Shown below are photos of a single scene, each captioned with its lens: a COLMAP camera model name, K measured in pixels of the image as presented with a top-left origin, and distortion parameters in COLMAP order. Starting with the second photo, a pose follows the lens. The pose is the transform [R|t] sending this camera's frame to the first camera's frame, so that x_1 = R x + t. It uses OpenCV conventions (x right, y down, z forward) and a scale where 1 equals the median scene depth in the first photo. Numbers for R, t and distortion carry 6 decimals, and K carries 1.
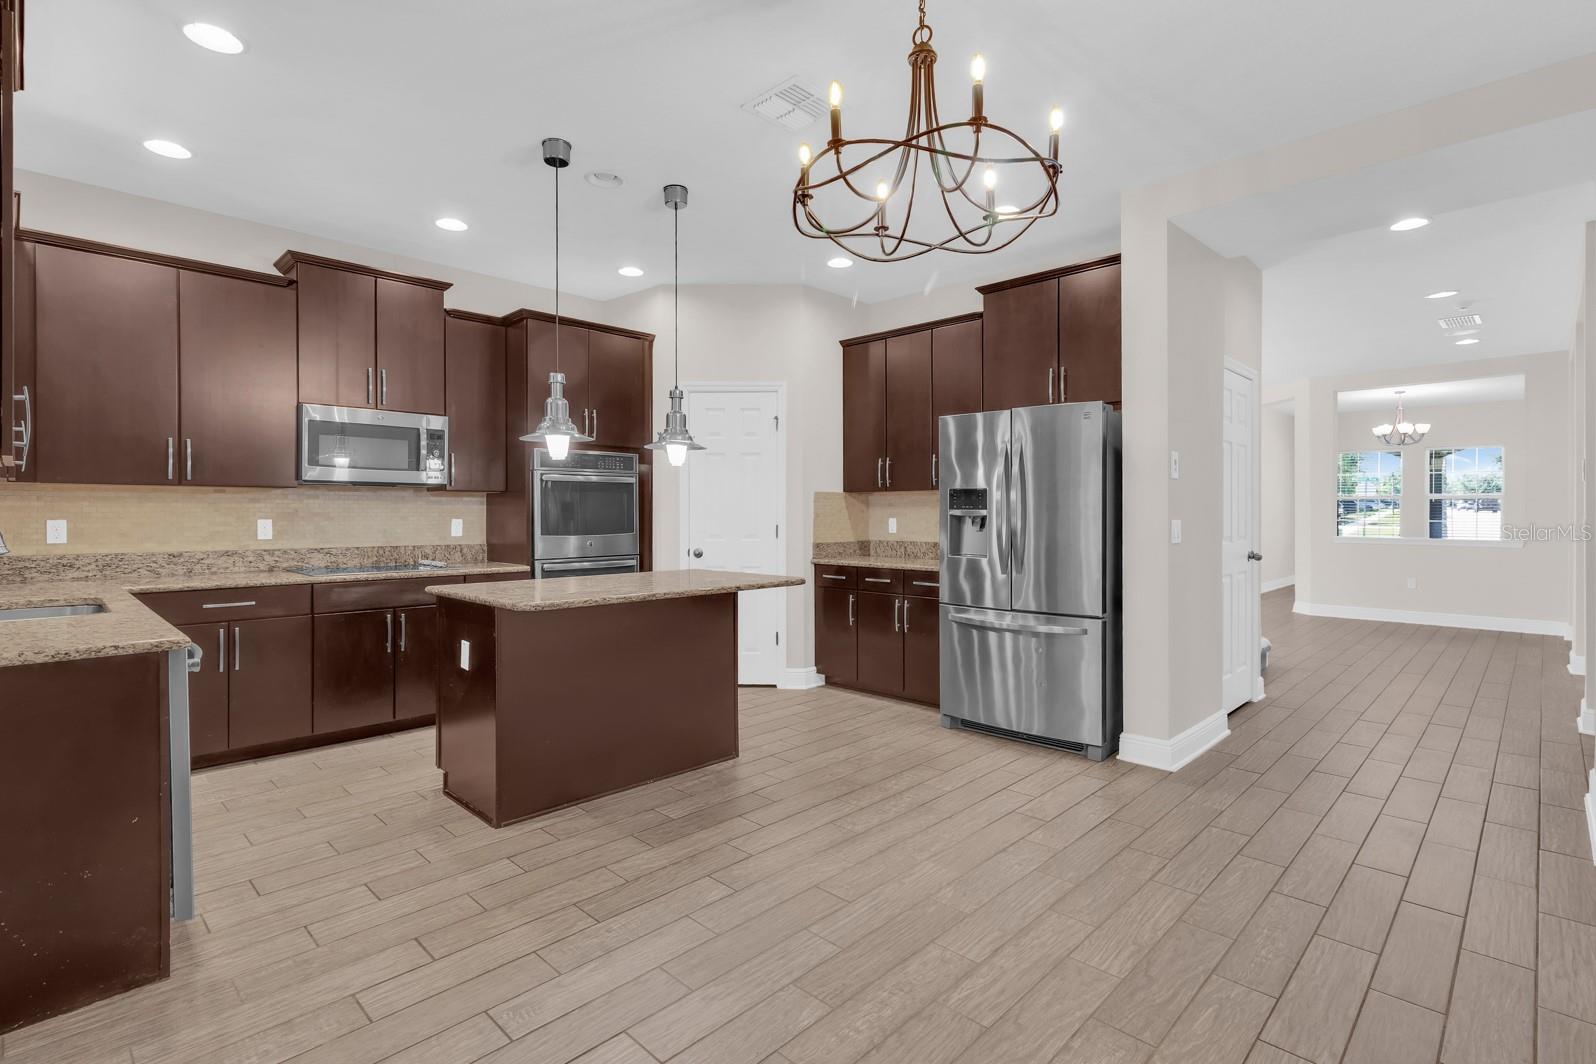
lens RADIAL K [[758.4, 0, 805.0], [0, 758.4, 515.6], [0, 0, 1]] dist [-0.000216, 0.000023]
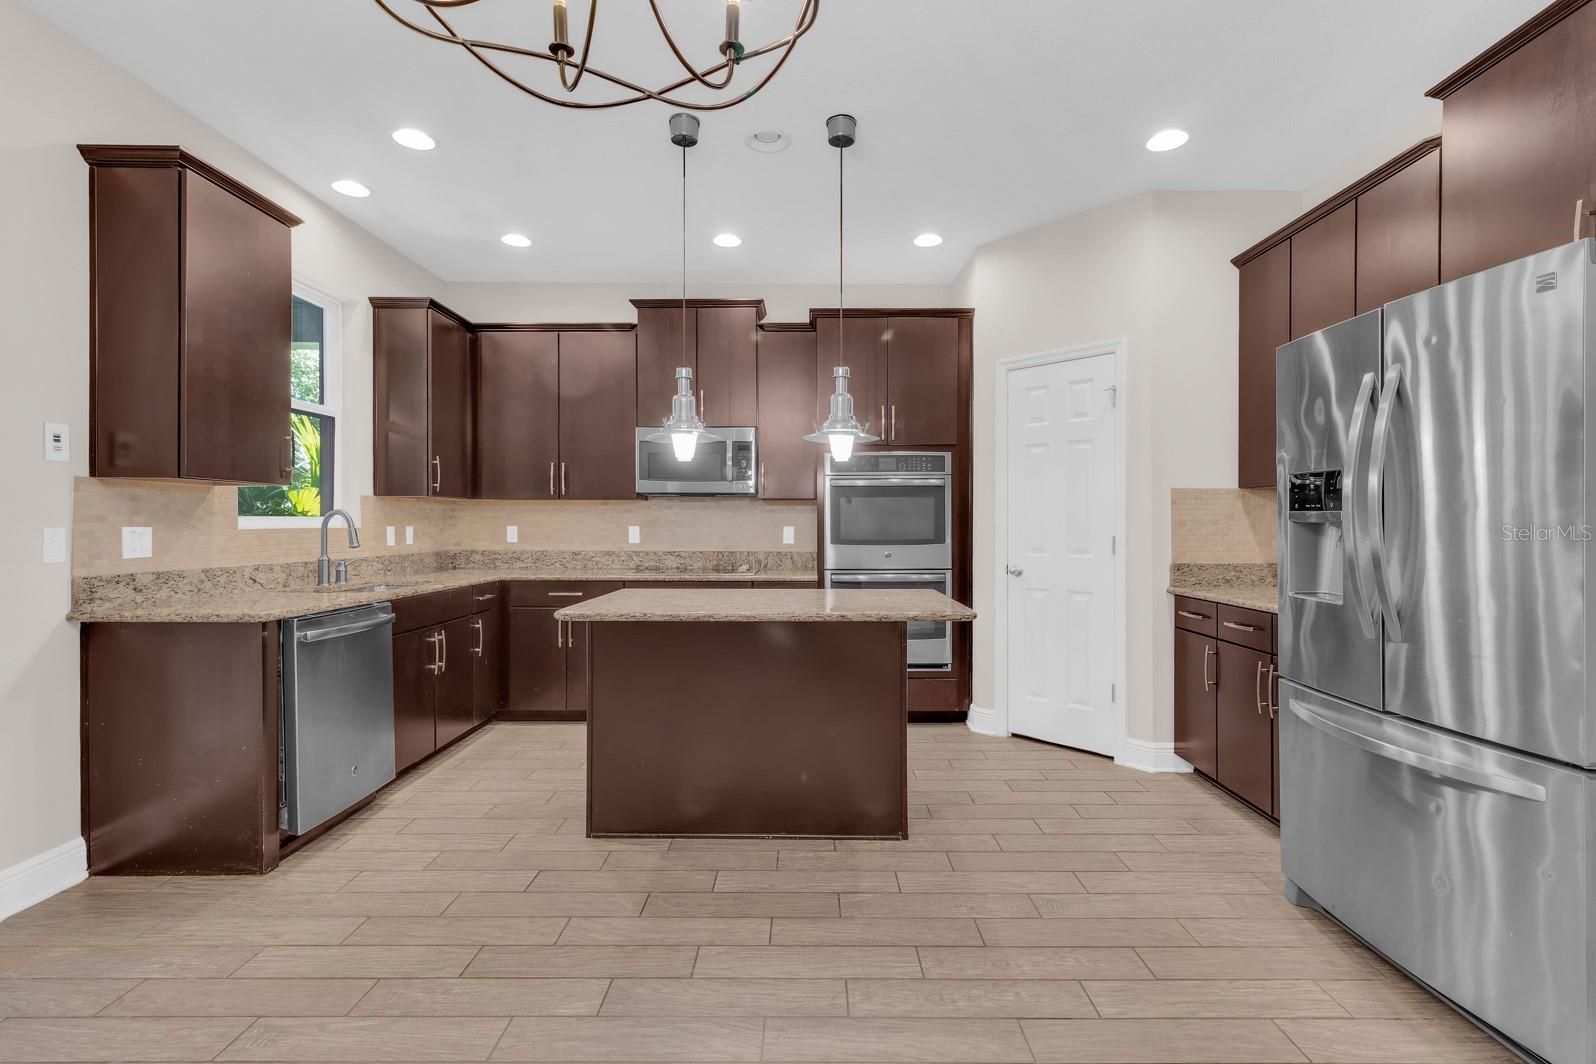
lens RADIAL K [[748.0, 0, 810.1], [0, 748.0, 527.2], [0, 0, 1]] dist [-0.001328, -0.000159]
pose [[0.695884, 0.002833, -0.718149, 0.371706], [-0.003688, 0.999993, 0.000371, 0.005545], [0.718145, 0.002390, 0.695889, 0.399860]]
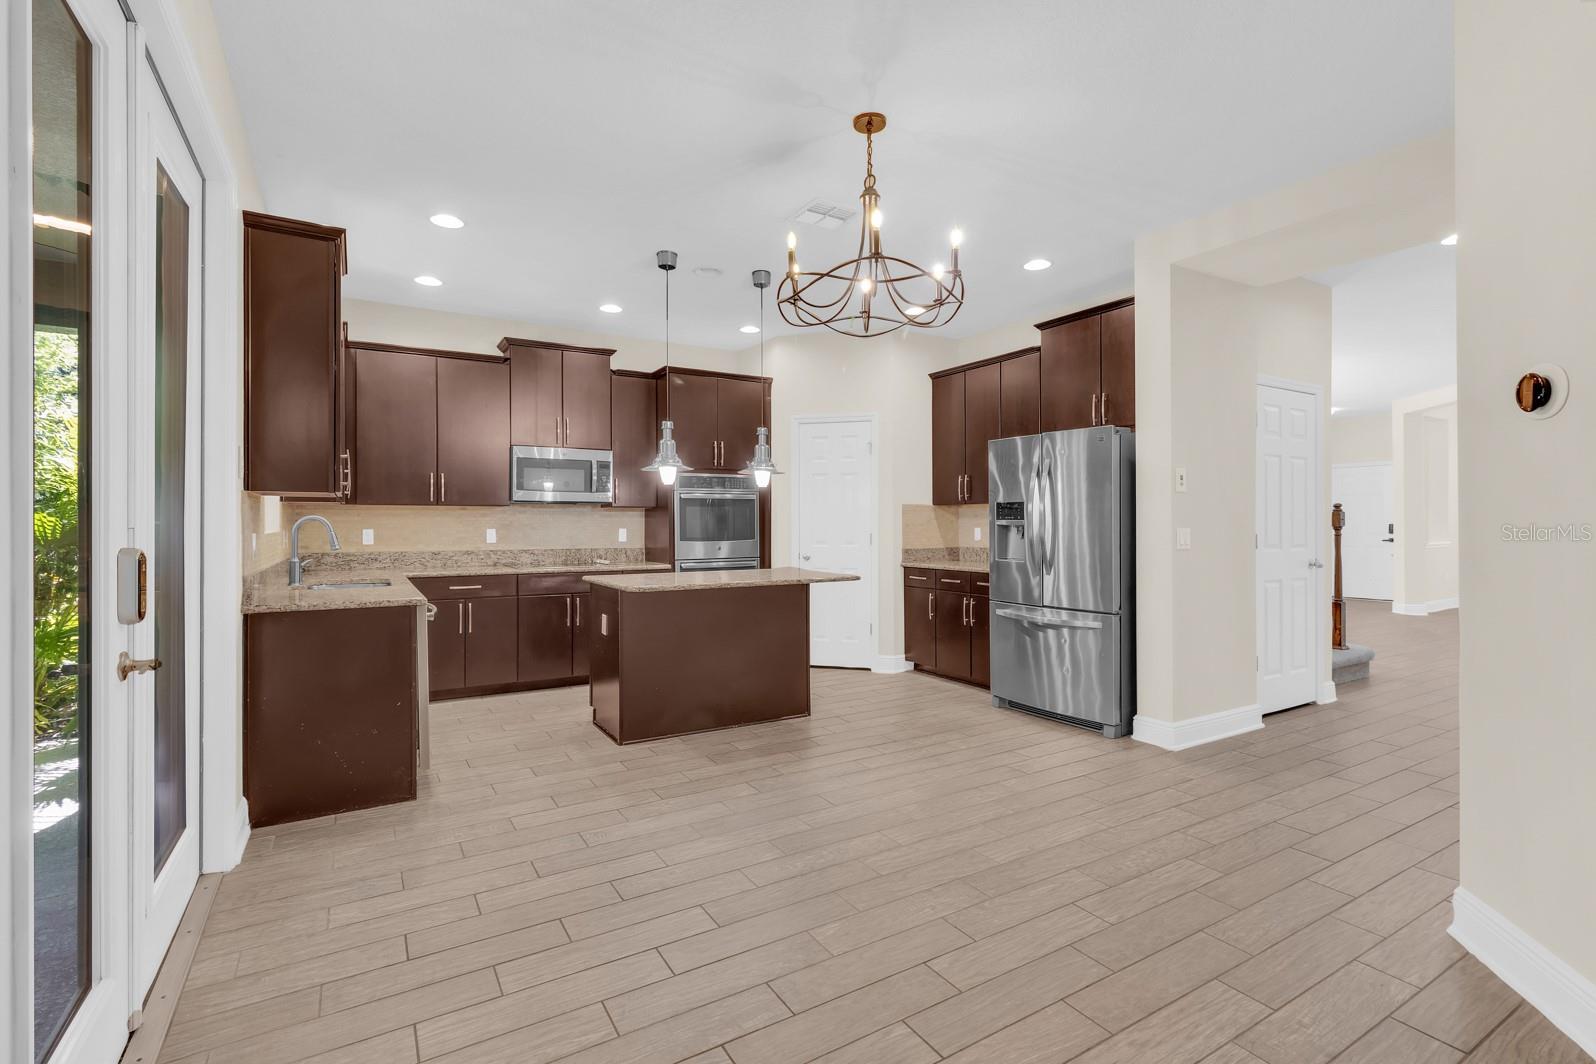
lens RADIAL K [[739.0, 0, 810.8], [0, 739.0, 523.2], [0, 0, 1]] dist [-0.001965, -0.000134]
pose [[0.969096, -0.002350, -0.246672, 0.213197], [0.001386, 0.999991, -0.004080, 0.001442], [0.246680, 0.003612, 0.969090, -0.191971]]
